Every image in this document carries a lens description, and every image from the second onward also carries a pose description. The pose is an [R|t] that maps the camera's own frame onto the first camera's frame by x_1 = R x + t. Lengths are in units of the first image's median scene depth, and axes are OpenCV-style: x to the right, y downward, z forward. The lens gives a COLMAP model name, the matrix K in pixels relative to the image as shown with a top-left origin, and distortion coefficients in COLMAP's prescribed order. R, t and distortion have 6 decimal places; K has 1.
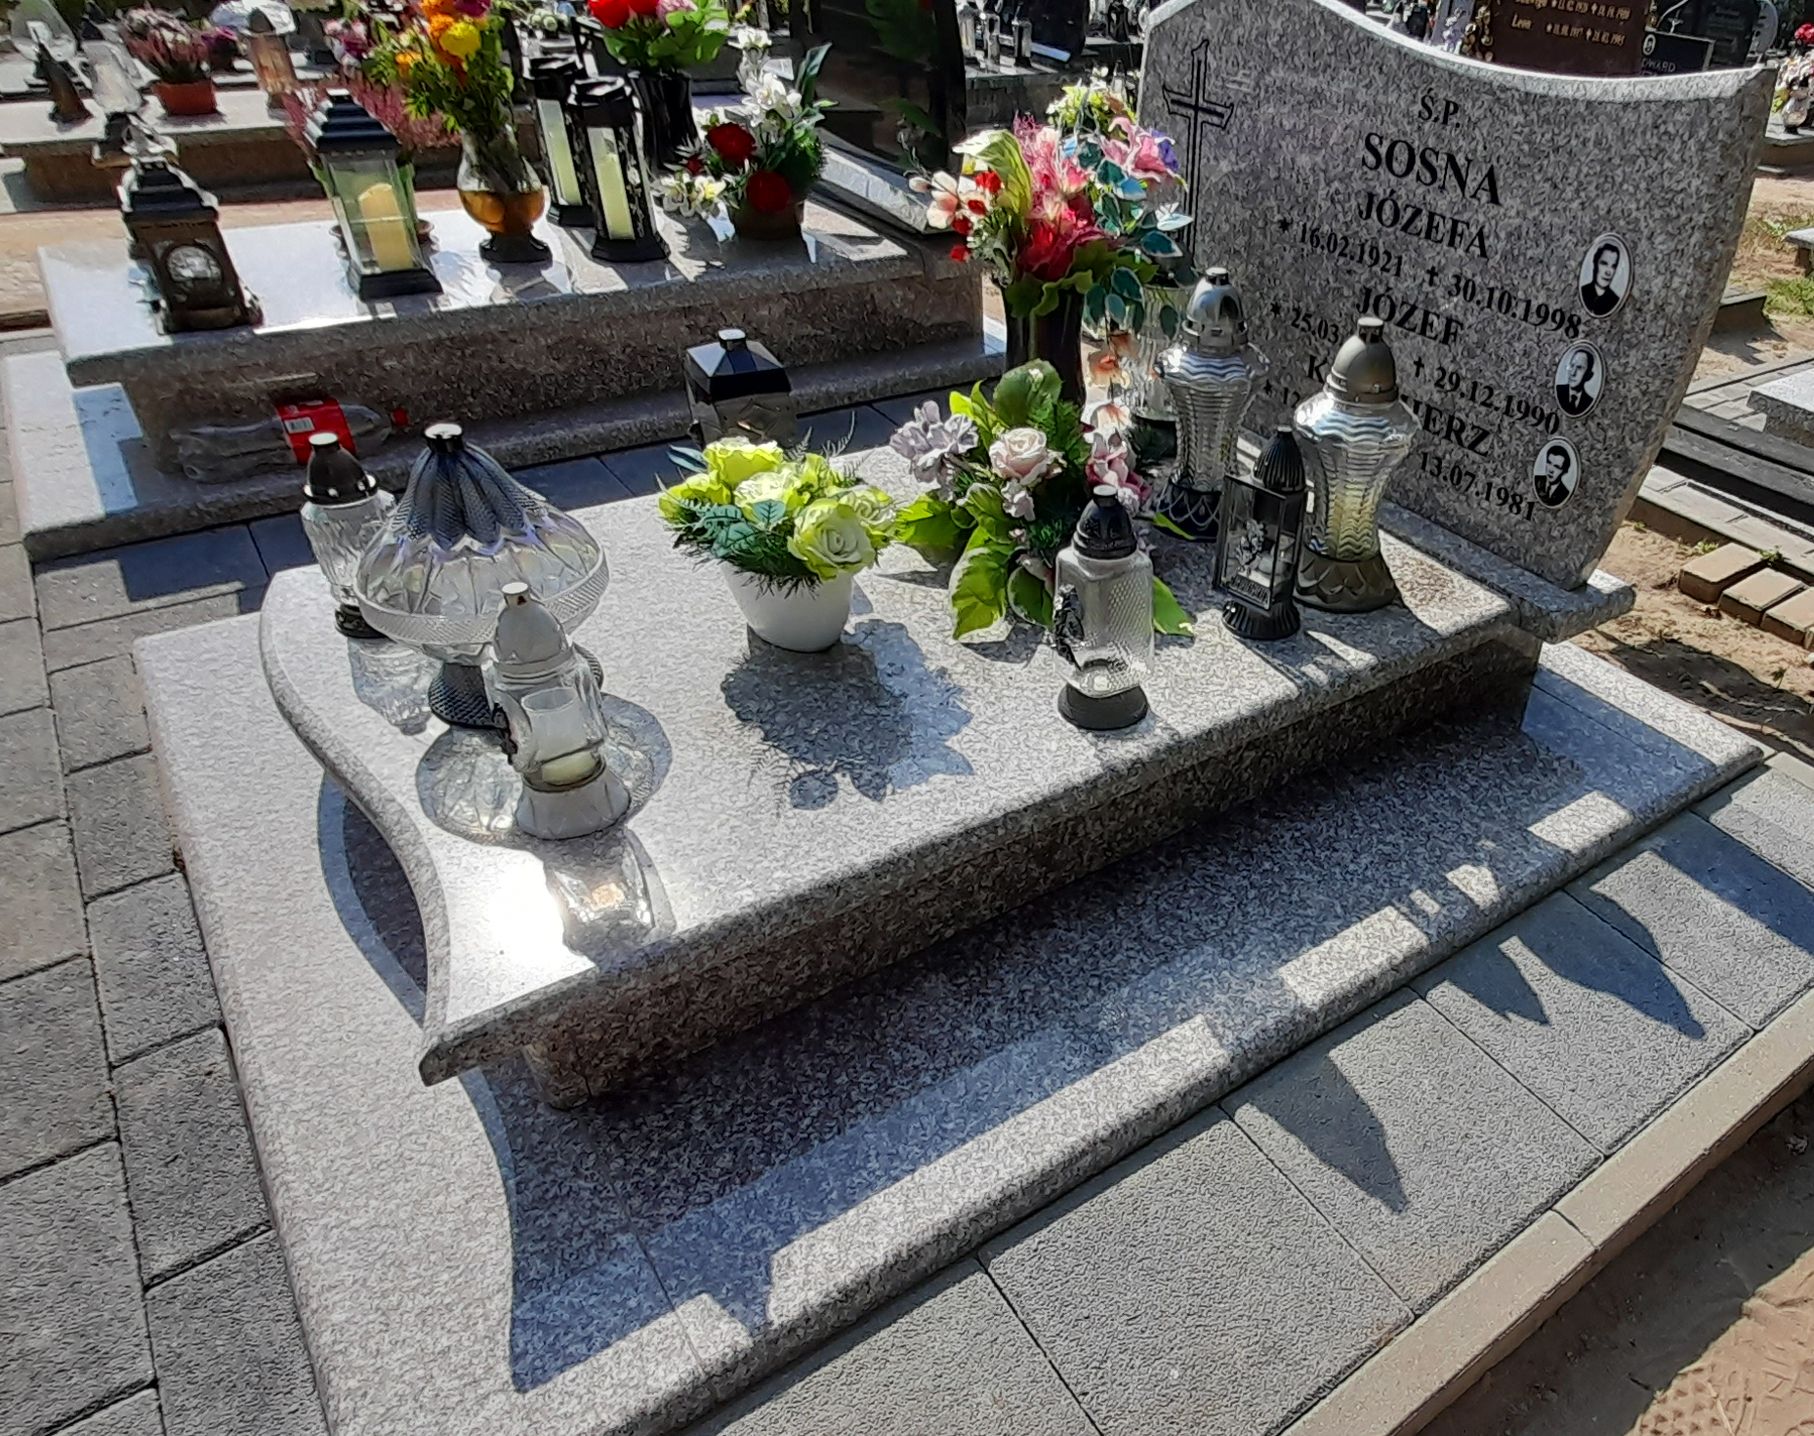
lens RADIAL K [[1521.1, 0, 907.4], [0, 1521.1, 719.4], [0, 0, 1]] dist [0.015015, 0.016483]
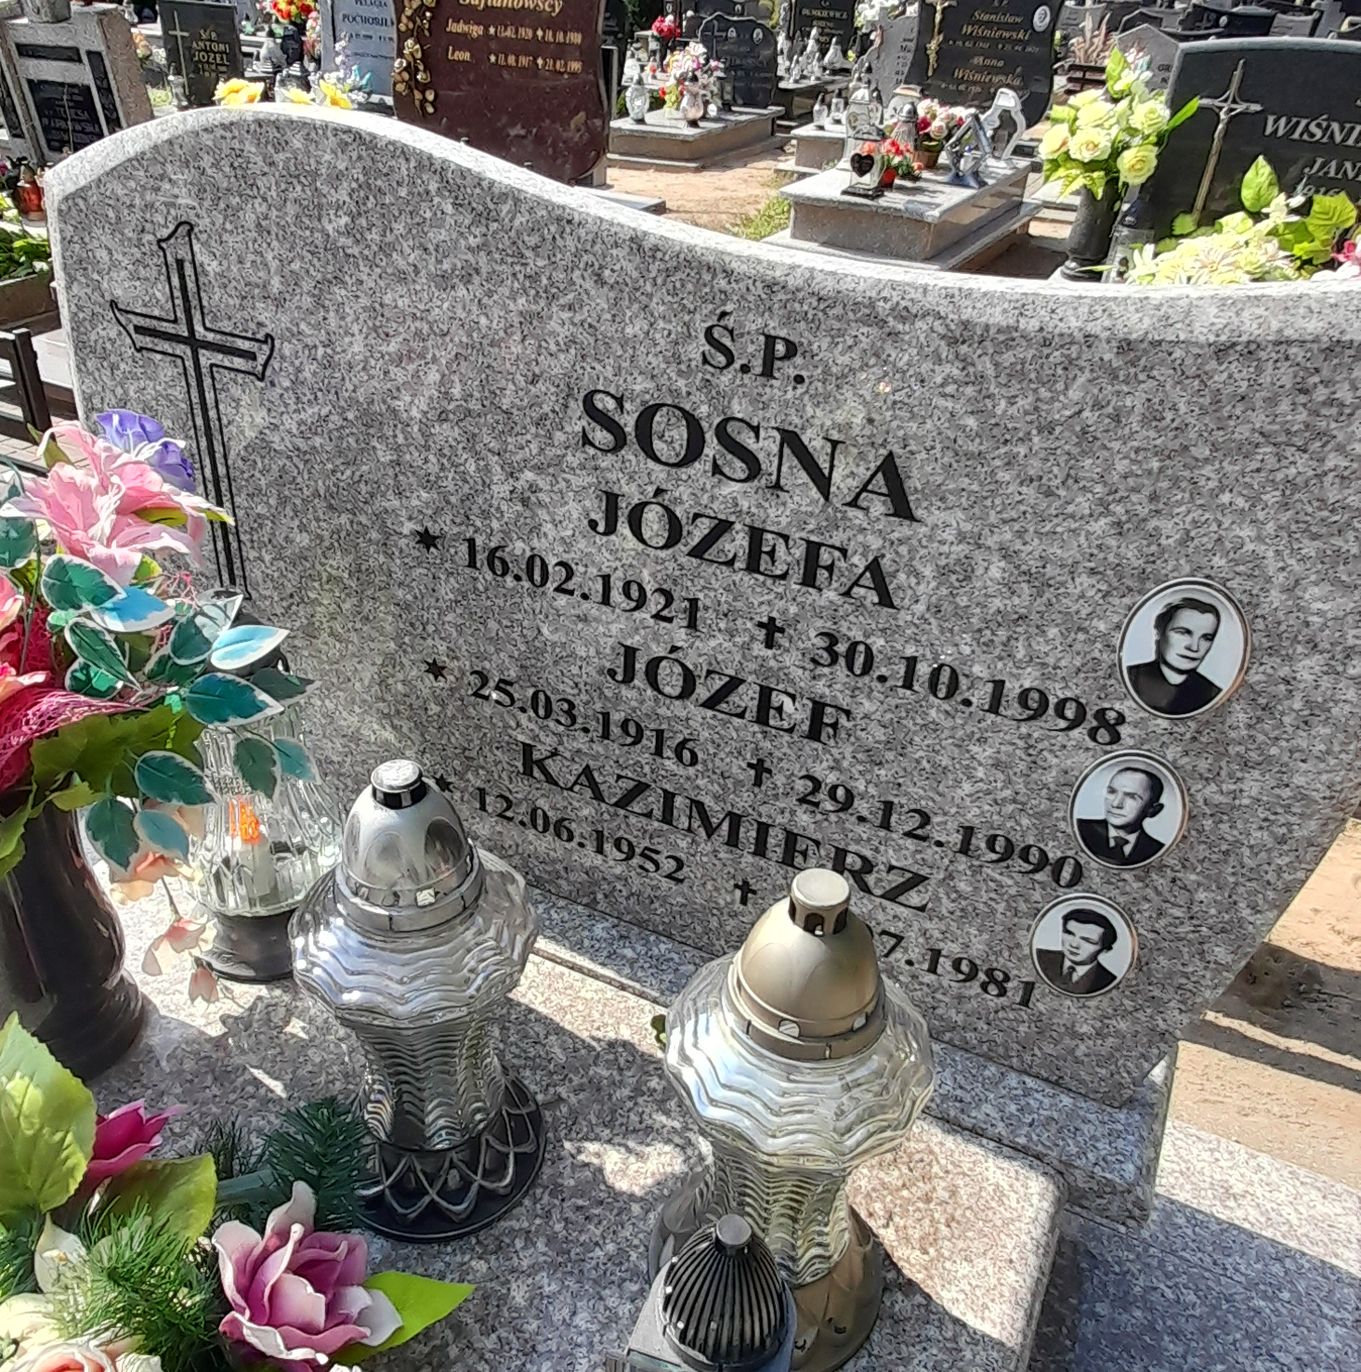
lens RADIAL K [[1745.7, 0, 680.3], [0, 1745.7, 685.4], [0, 0, 1]] dist [-0.006914, 0.000000]
pose [[0.872588, -0.239726, 0.425583, 0.065671], [0.272171, 0.962114, -0.016095, -0.276682], [-0.405601, 0.129875, 0.904776, 0.494316]]
